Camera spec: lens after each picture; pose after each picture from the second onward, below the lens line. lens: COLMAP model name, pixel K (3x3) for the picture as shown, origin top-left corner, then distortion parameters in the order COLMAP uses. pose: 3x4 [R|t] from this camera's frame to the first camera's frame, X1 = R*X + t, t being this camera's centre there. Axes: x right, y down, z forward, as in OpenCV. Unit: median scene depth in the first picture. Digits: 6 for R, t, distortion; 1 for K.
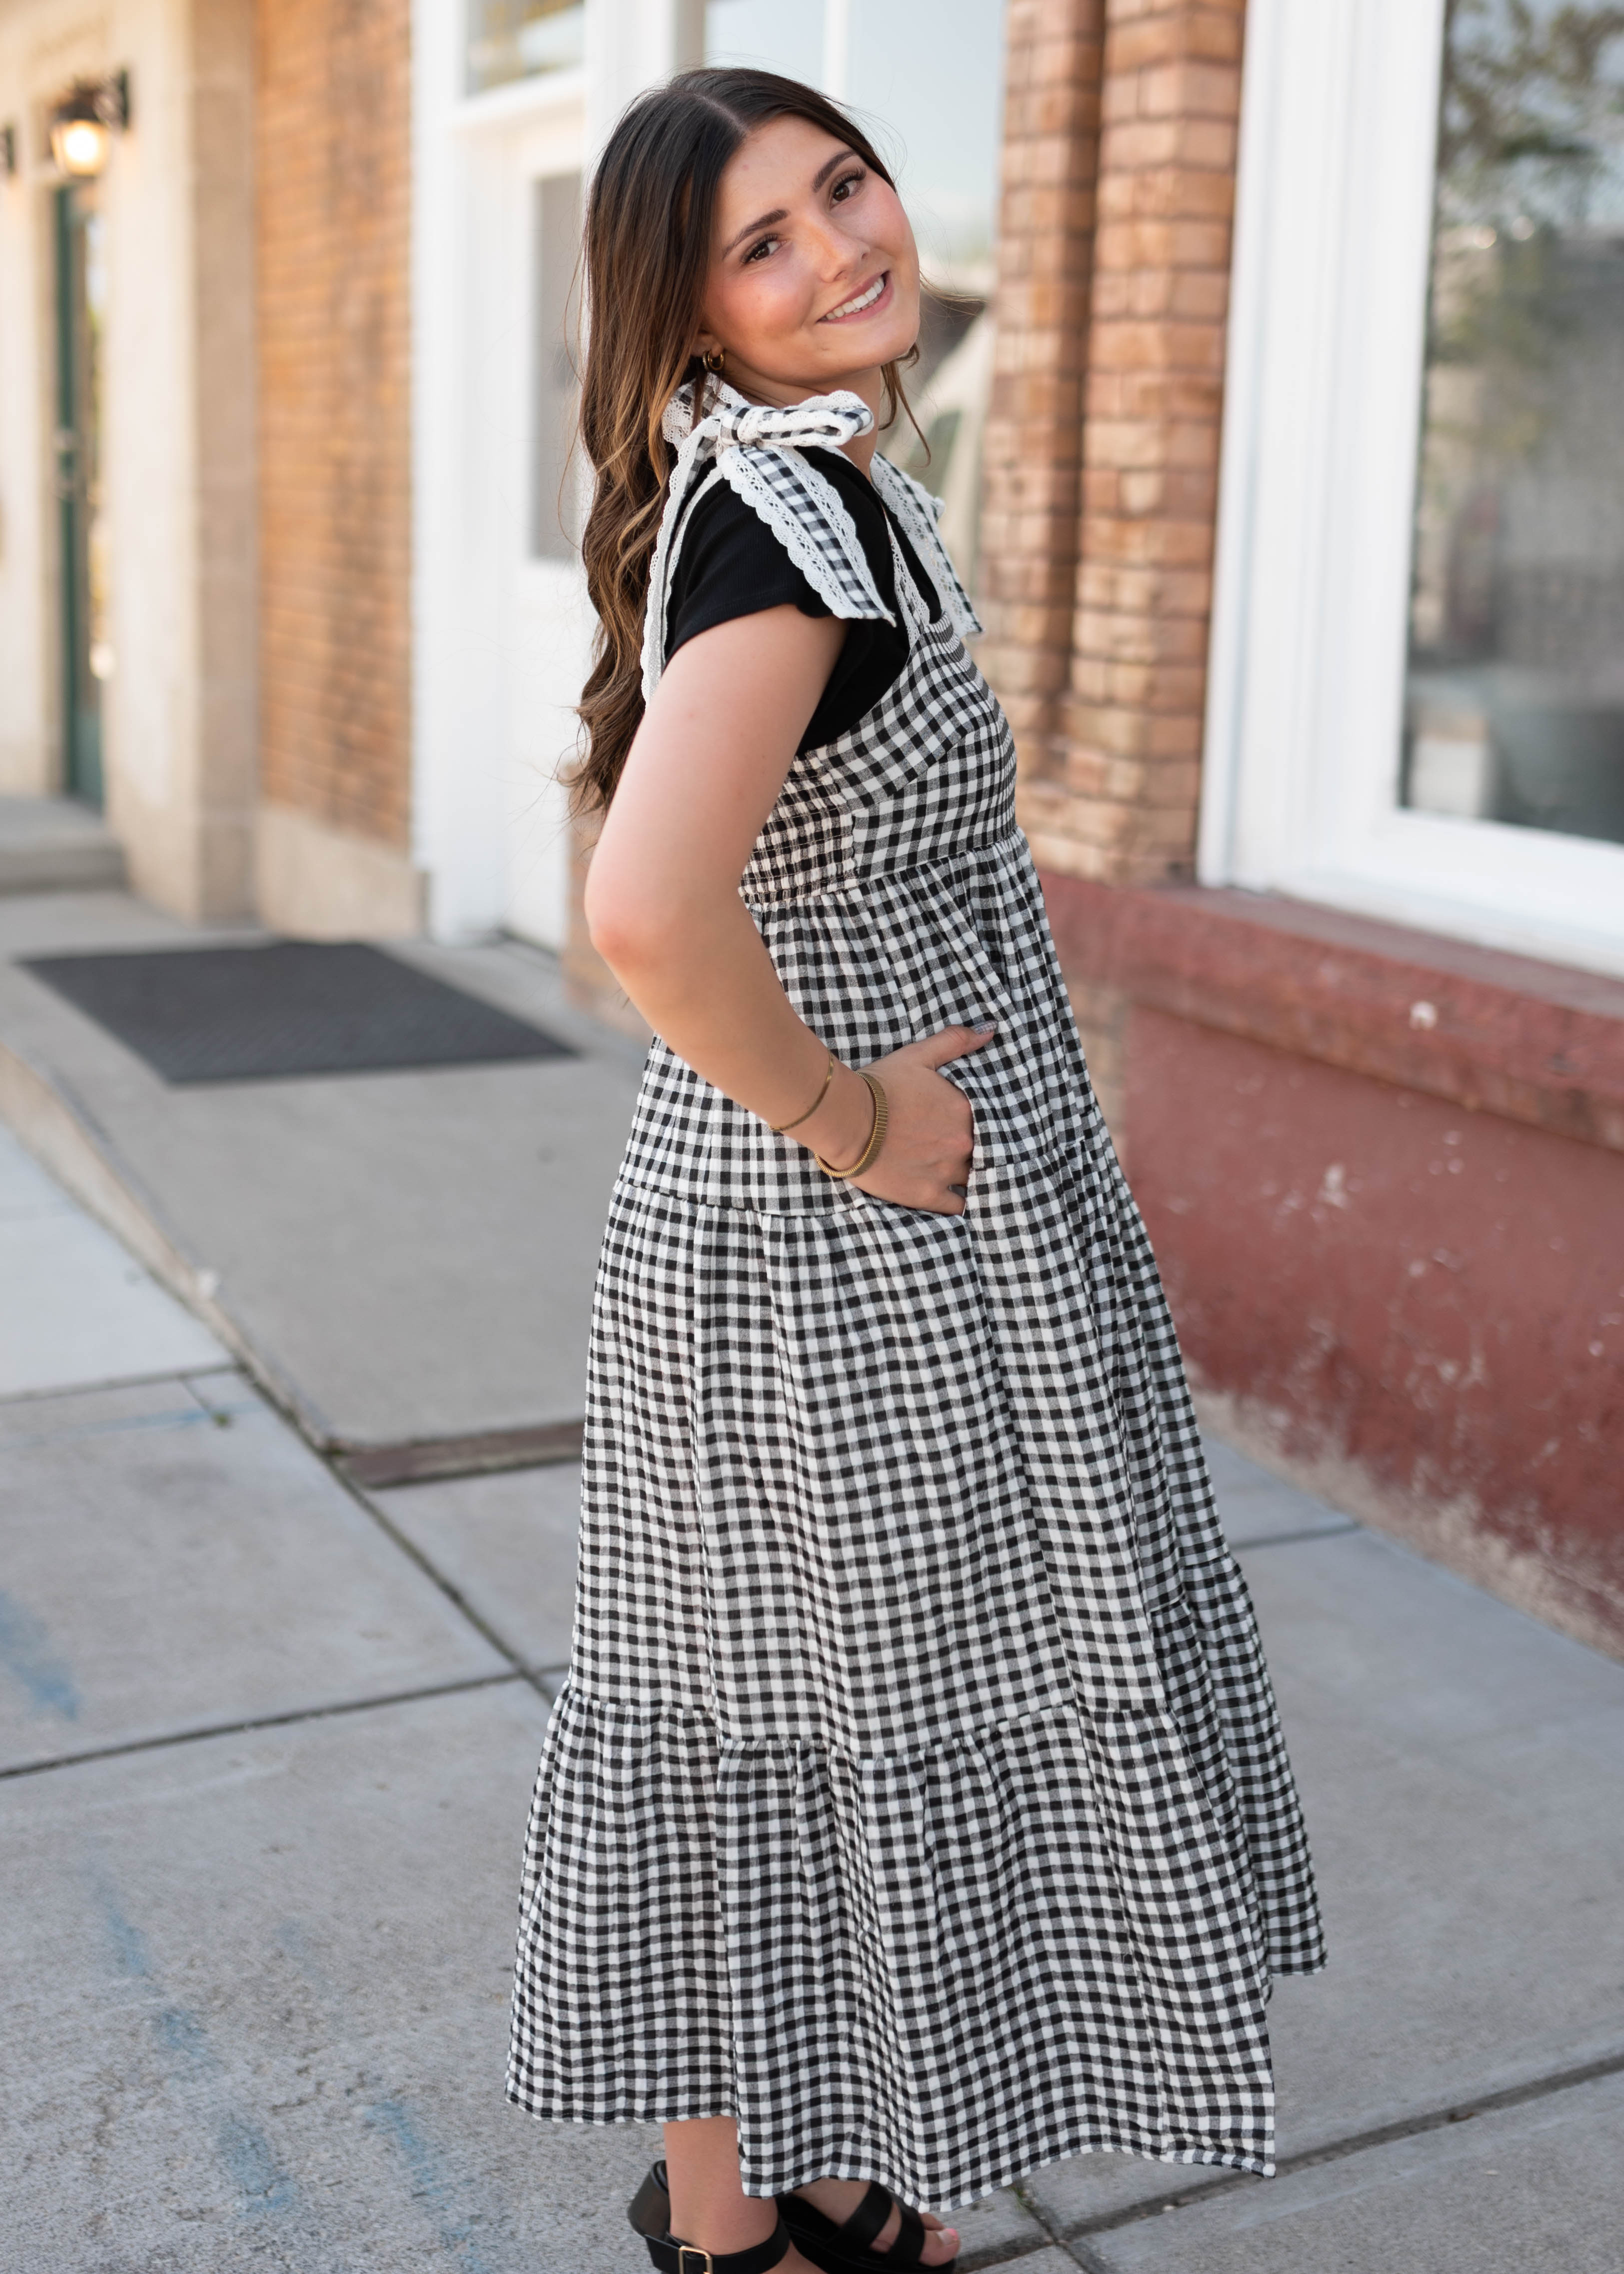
lens RADIAL K [[2787.0, 0, 840.8], [0, 2787.0, 1031.3], [0, 0, 1]] dist [0.002514, -0.018207]
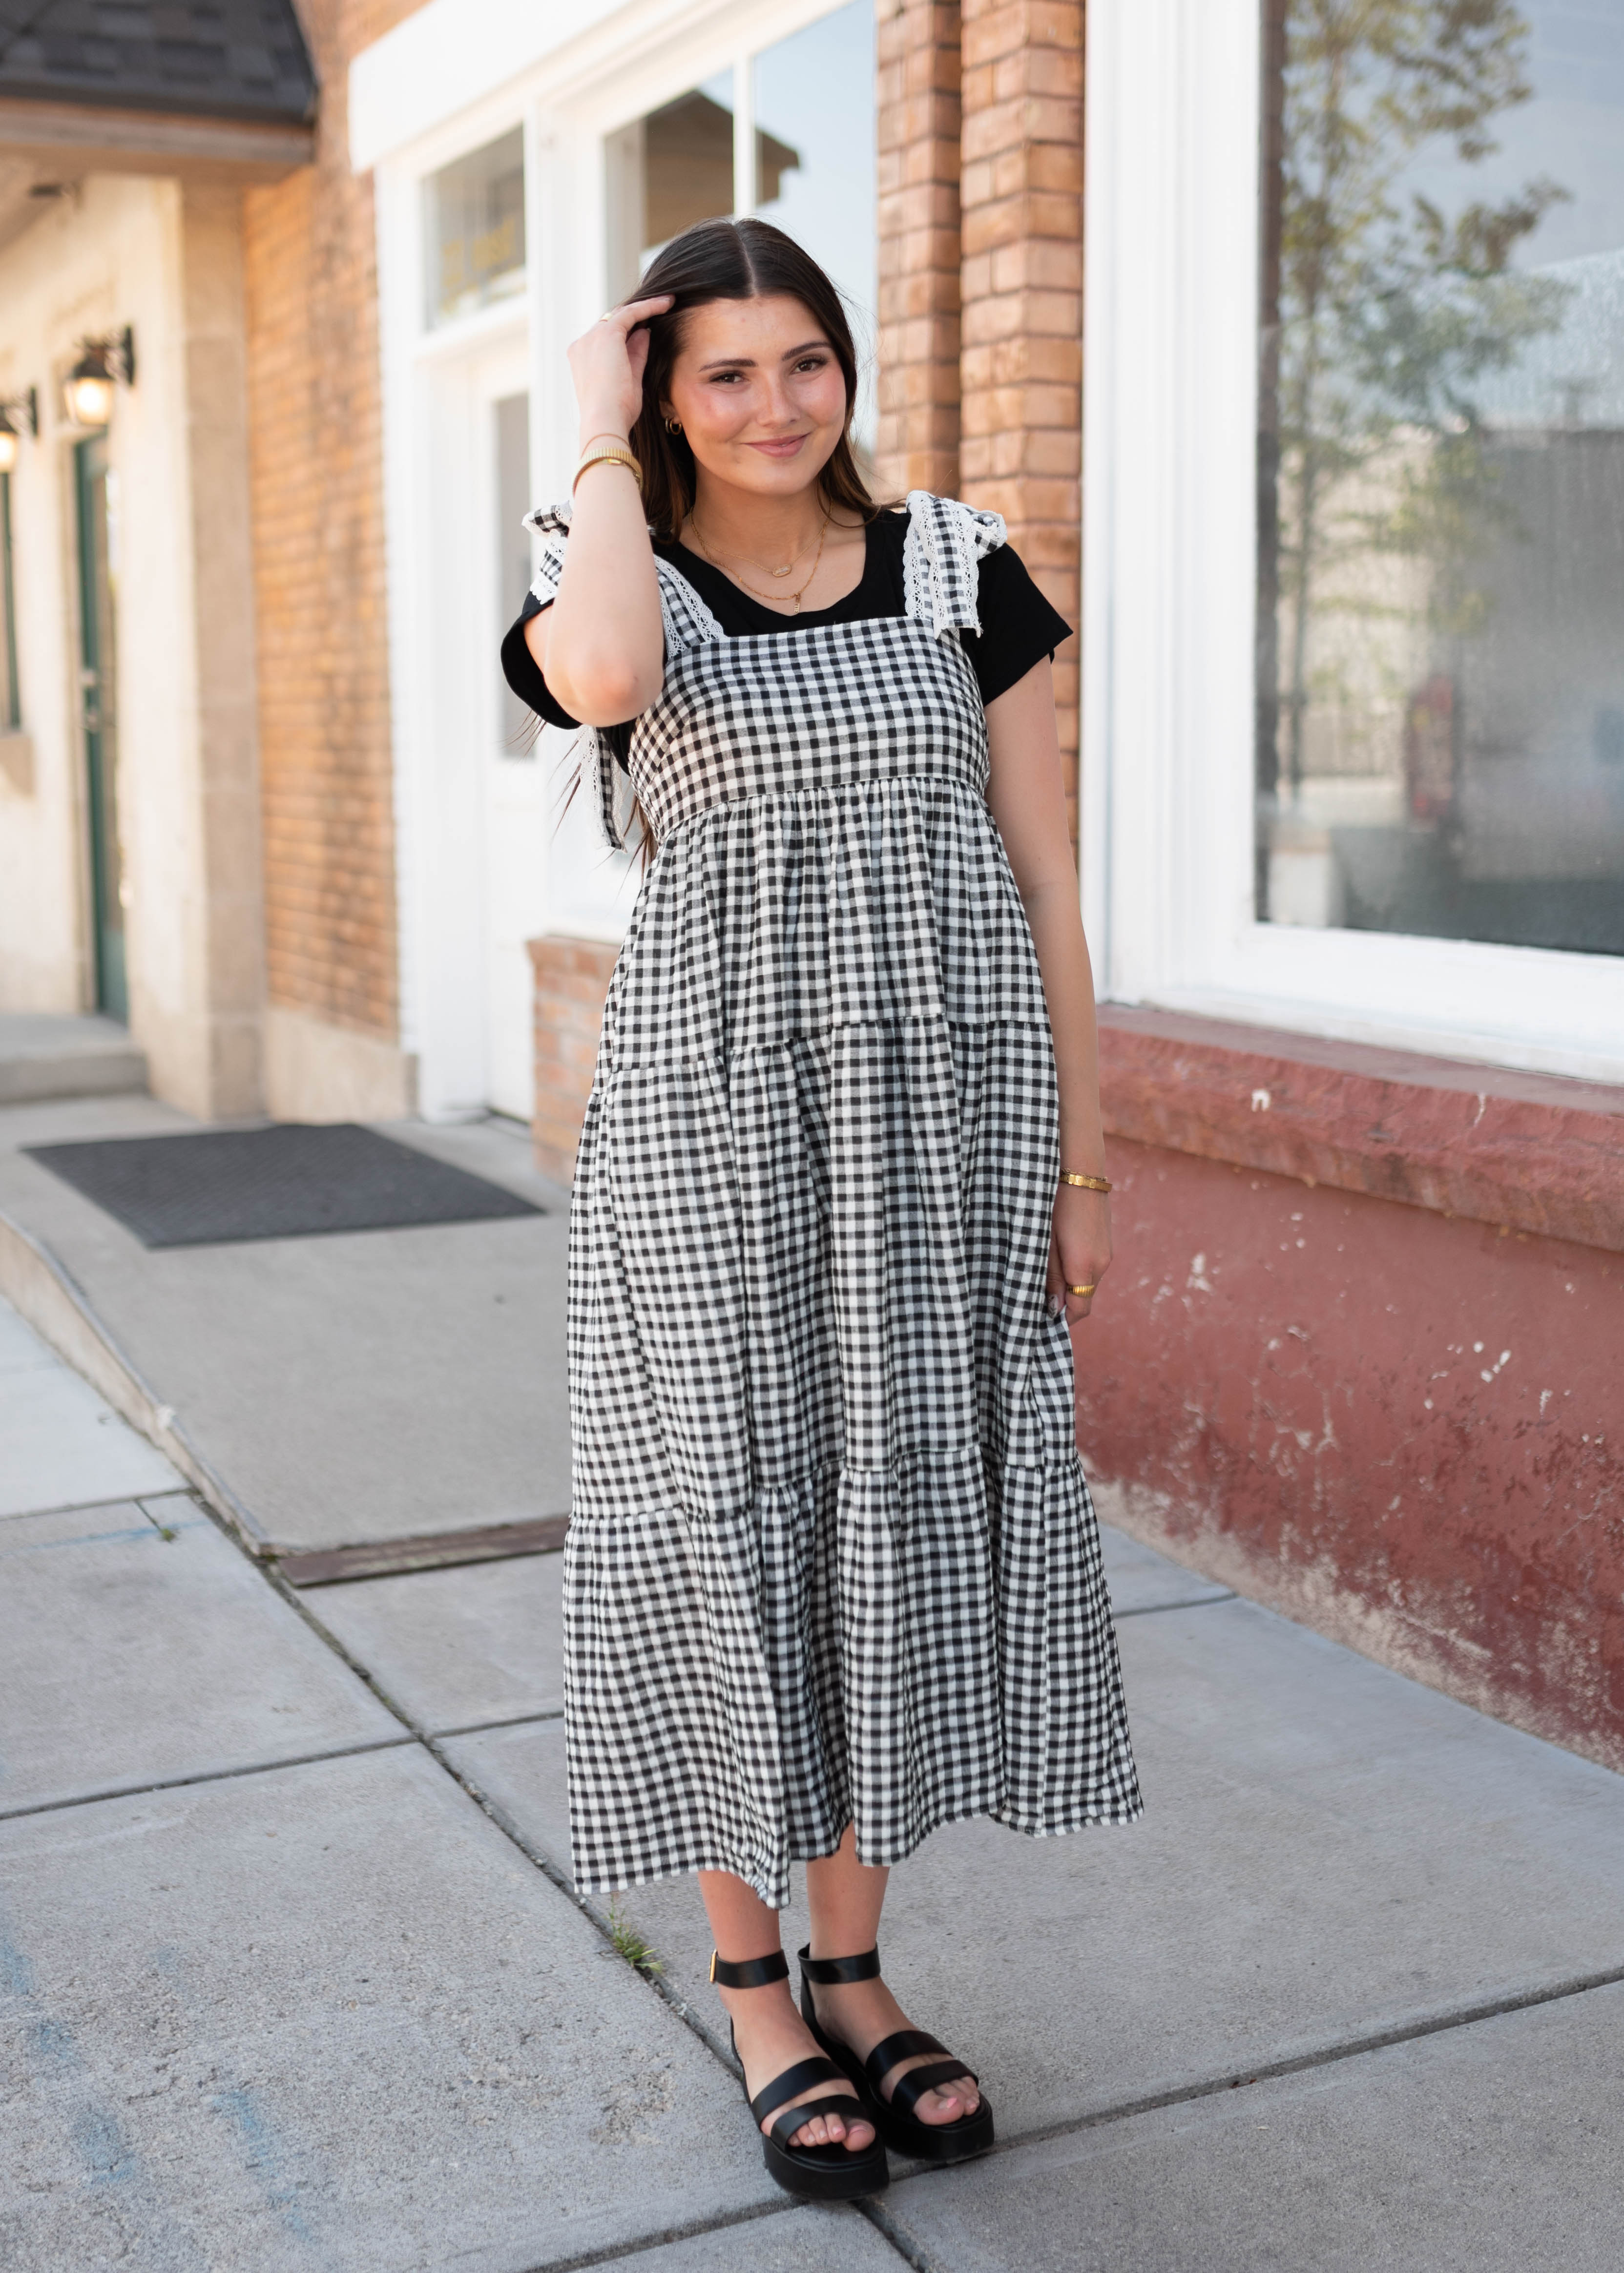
lens RADIAL K [[2712.3, 0, 812.0], [0, 2712.3, 1085.9], [0, 0, 1]] dist [-0.002344, -0.008566]
pose [[0.999049, -0.033124, -0.028346, 0.062346], [0.031363, 0.997678, -0.060460, 0.042633], [0.030283, 0.059513, 0.997768, -0.033722]]
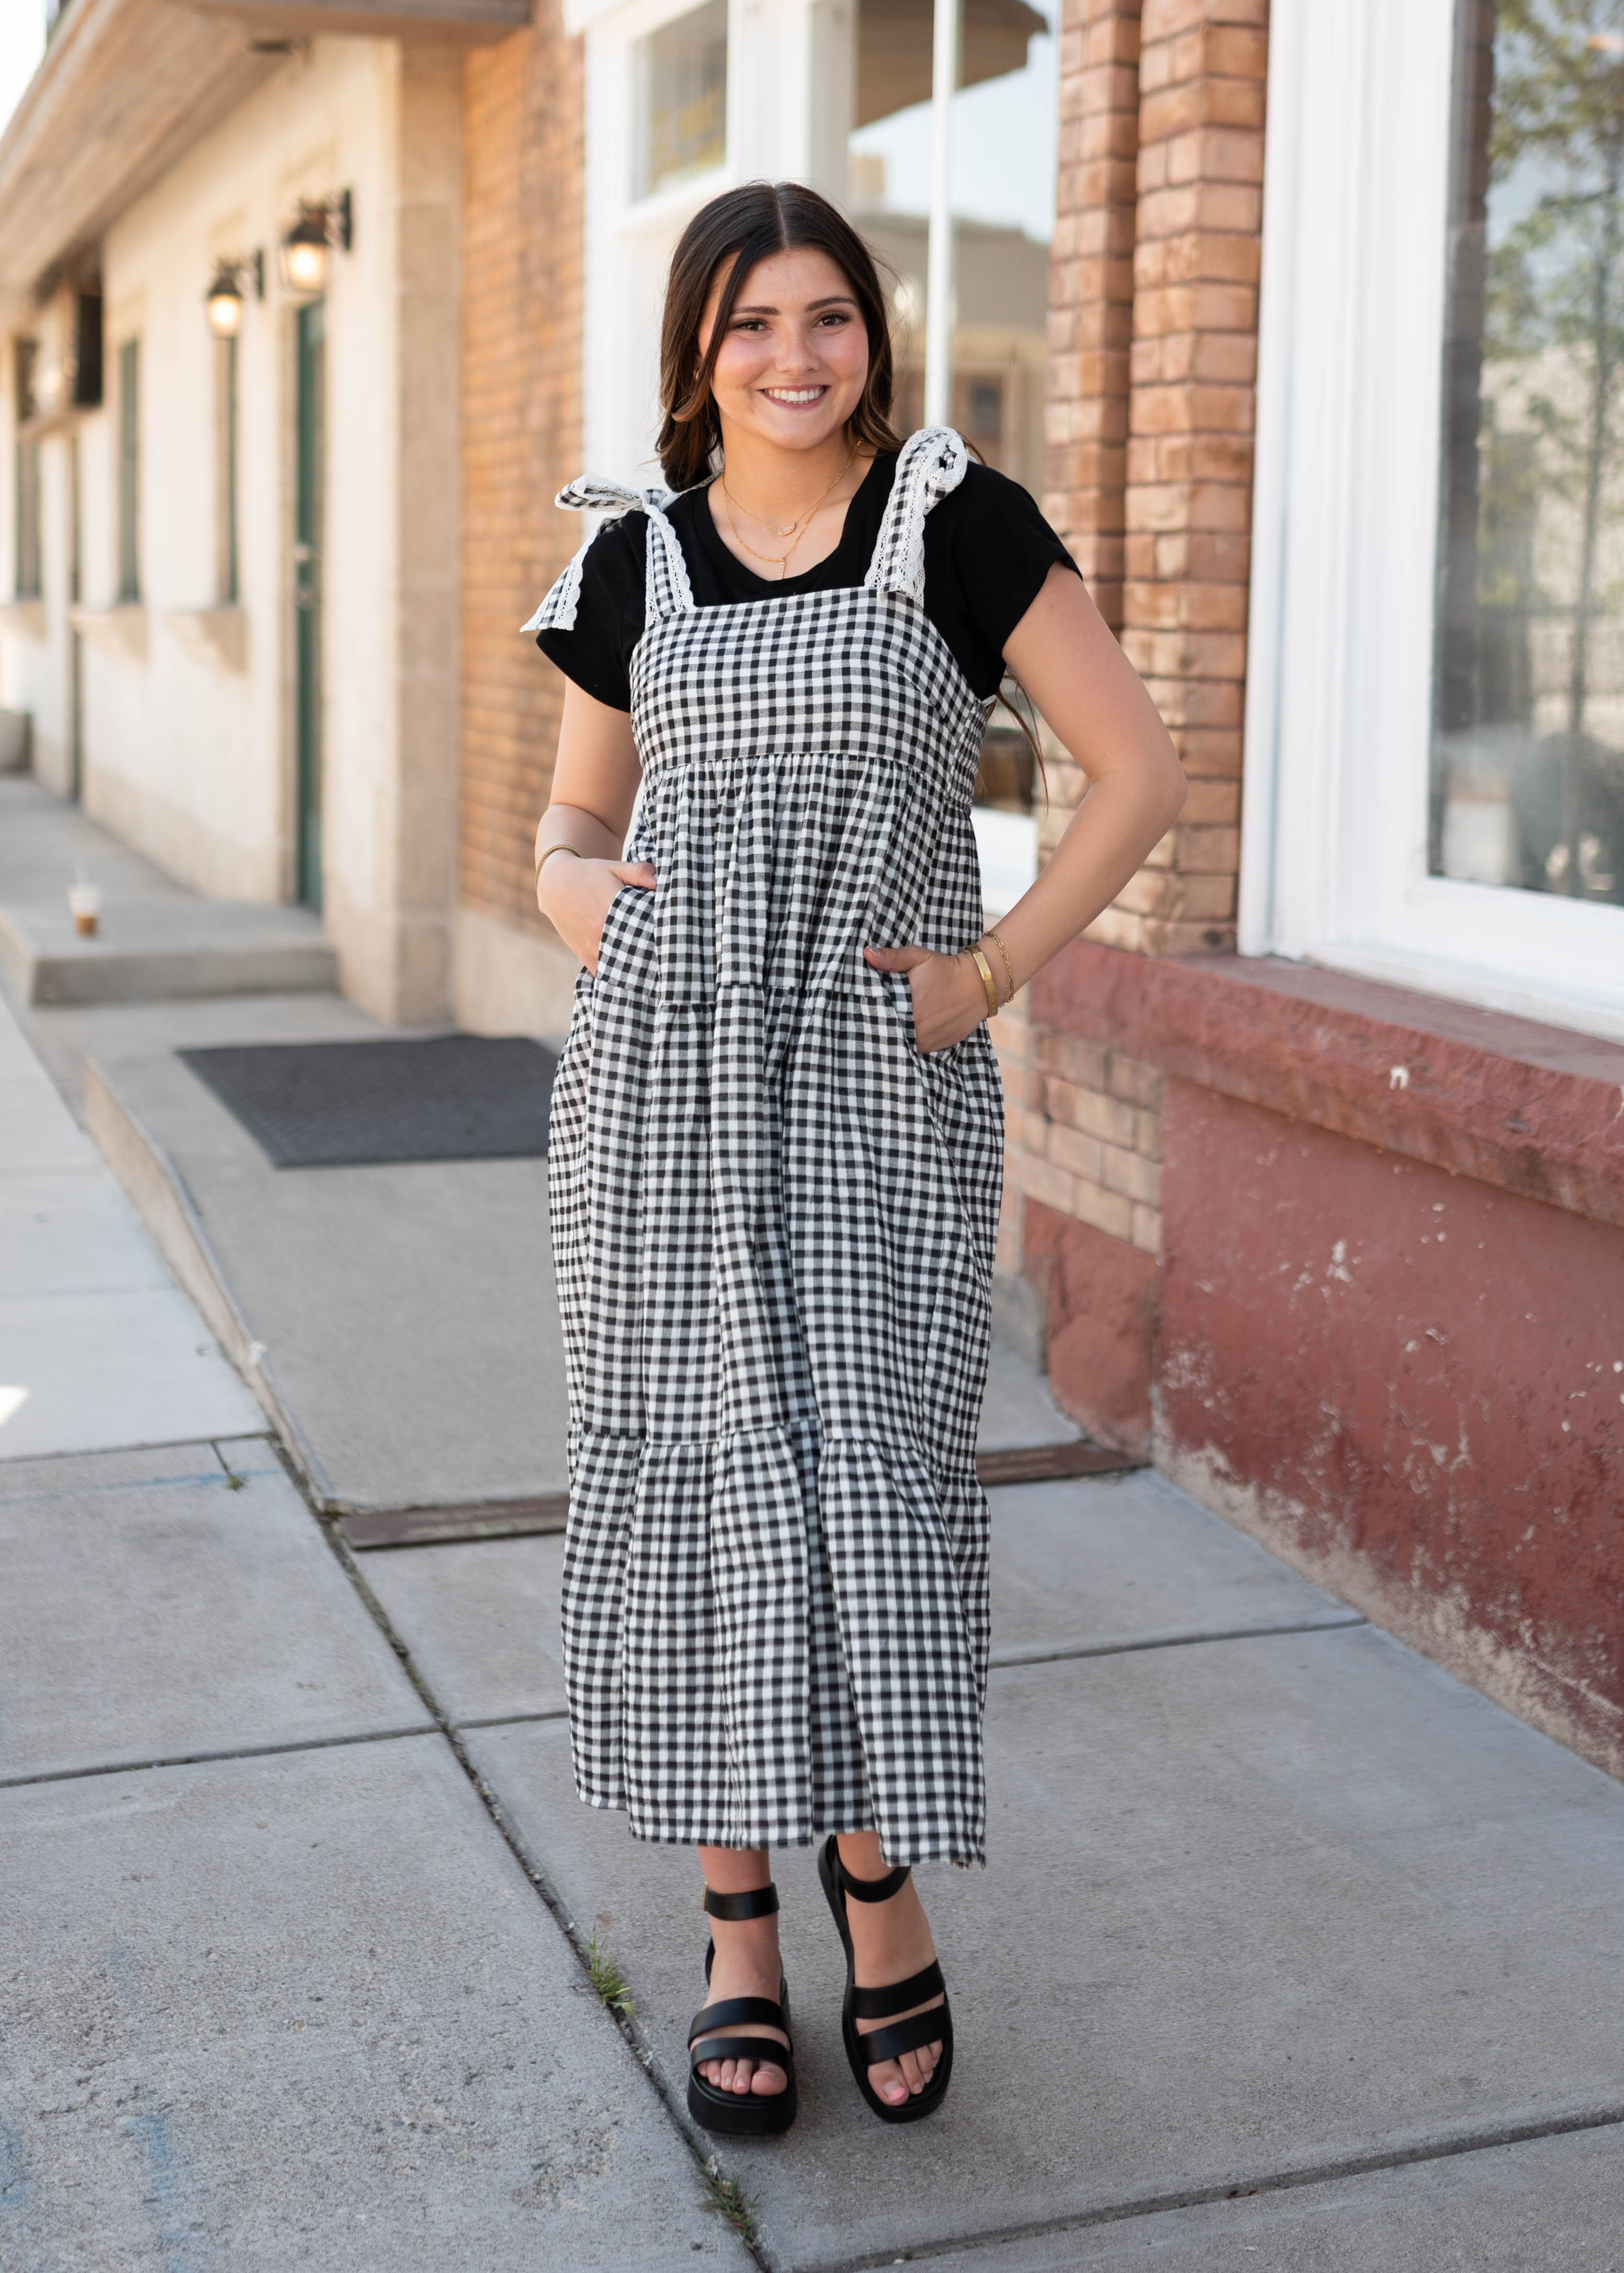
lens RADIAL K [[2910.2, 0, 812.5], [0, 2910.2, 915.9], [0, 0, 1]] dist [-0.001341, -0.002959]
pose [[0.991768, 0.003240, -0.128005, 0.125634], [-0.014560, 0.996050, -0.087597, 0.027578], [0.127215, 0.088739, 0.987898, -0.022711]]
